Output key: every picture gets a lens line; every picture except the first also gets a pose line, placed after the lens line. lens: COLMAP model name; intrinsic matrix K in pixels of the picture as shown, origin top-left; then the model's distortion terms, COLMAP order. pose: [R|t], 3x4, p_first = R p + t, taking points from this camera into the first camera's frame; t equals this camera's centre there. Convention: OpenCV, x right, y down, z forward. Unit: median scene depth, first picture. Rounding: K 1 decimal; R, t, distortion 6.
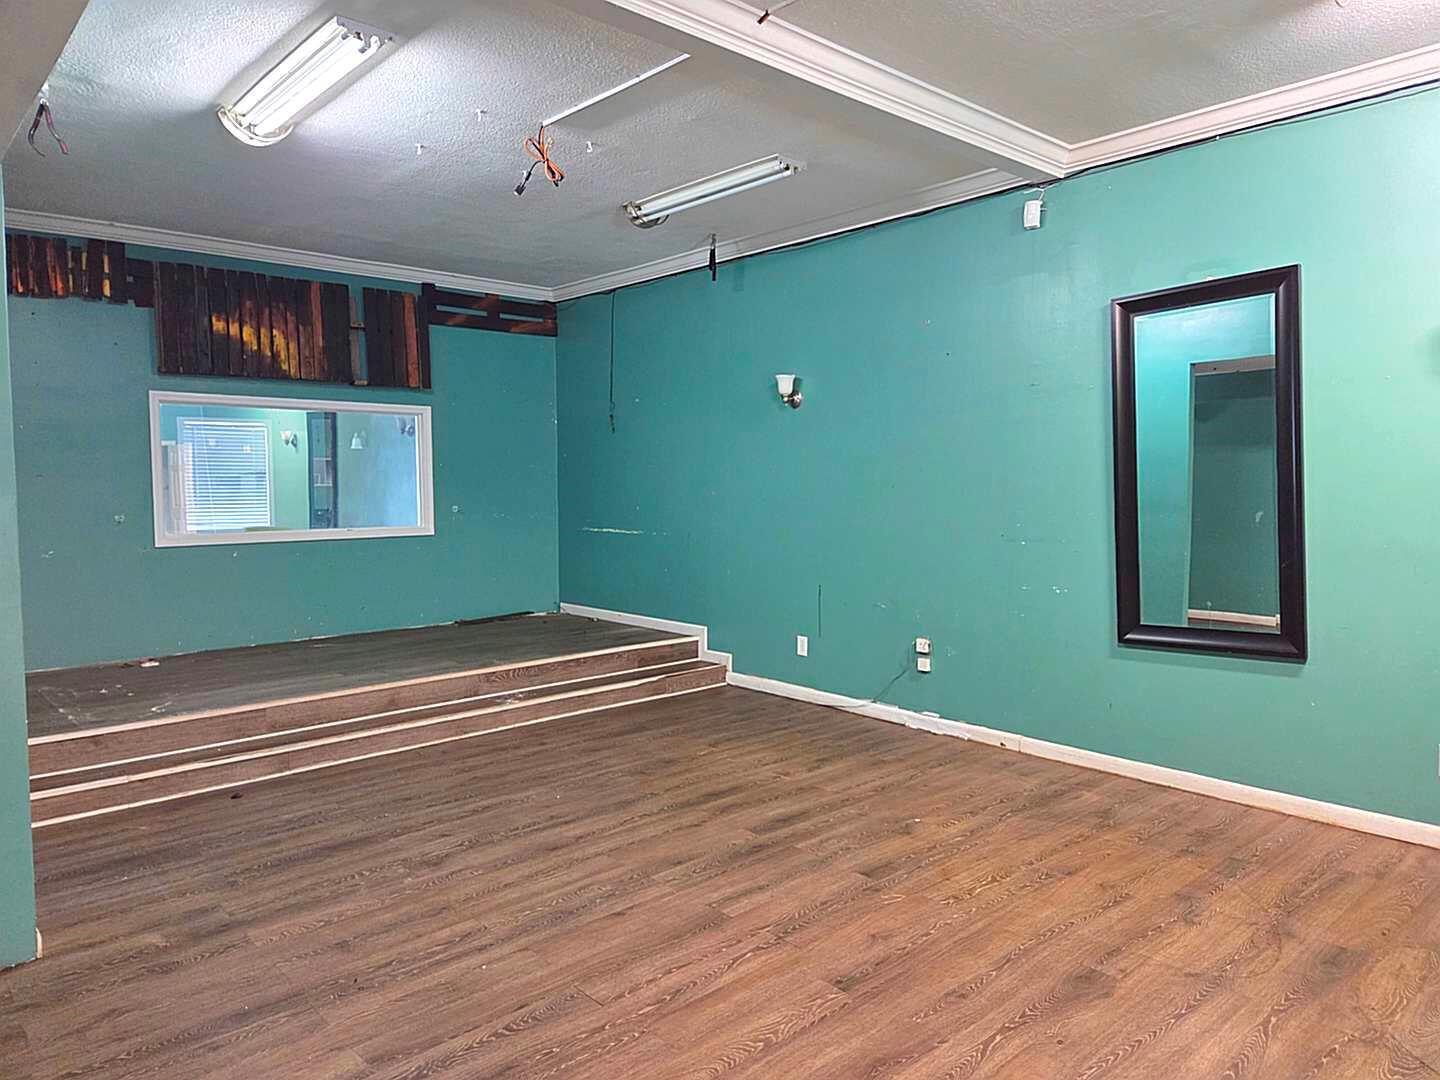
lens RADIAL K [[961.1, 0, 727.1], [0, 961.1, 535.2], [0, 0, 1]] dist [0.021379, -0.020628]
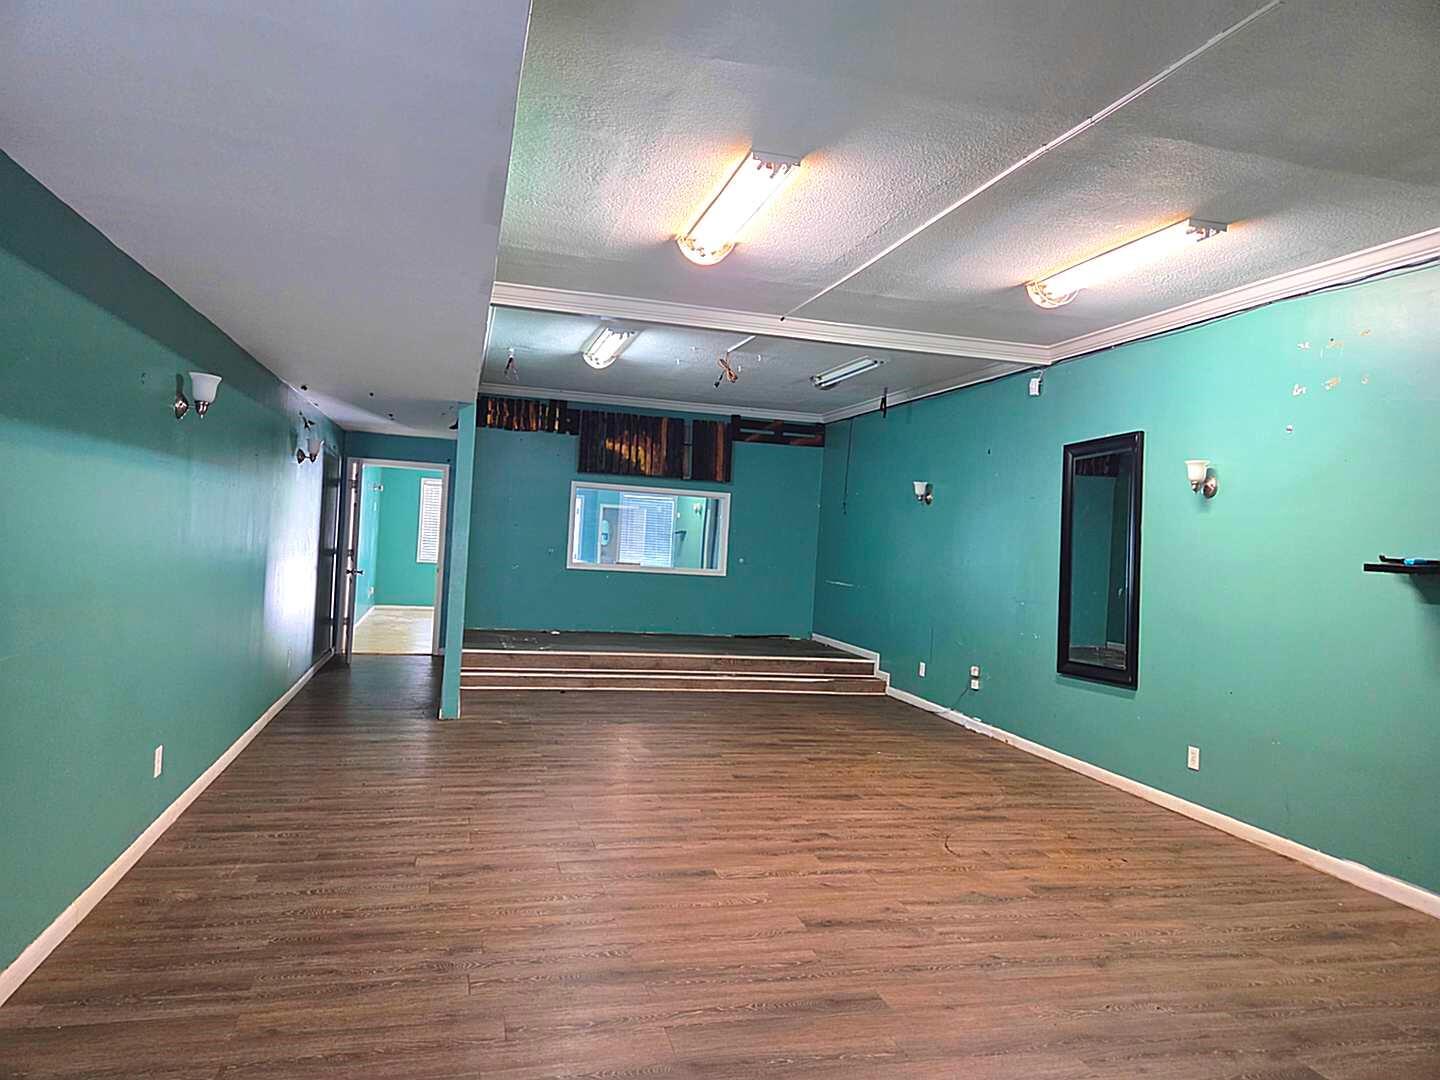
lens RADIAL K [[961.1, 0, 713.8], [0, 961.1, 540.5], [0, 0, 1]] dist [0.021379, -0.020628]
pose [[0.880488, 0.055255, -0.470838, 0.454788], [-0.087746, 0.995018, -0.047319, 0.018607], [0.465878, 0.082978, 0.880950, -0.413769]]
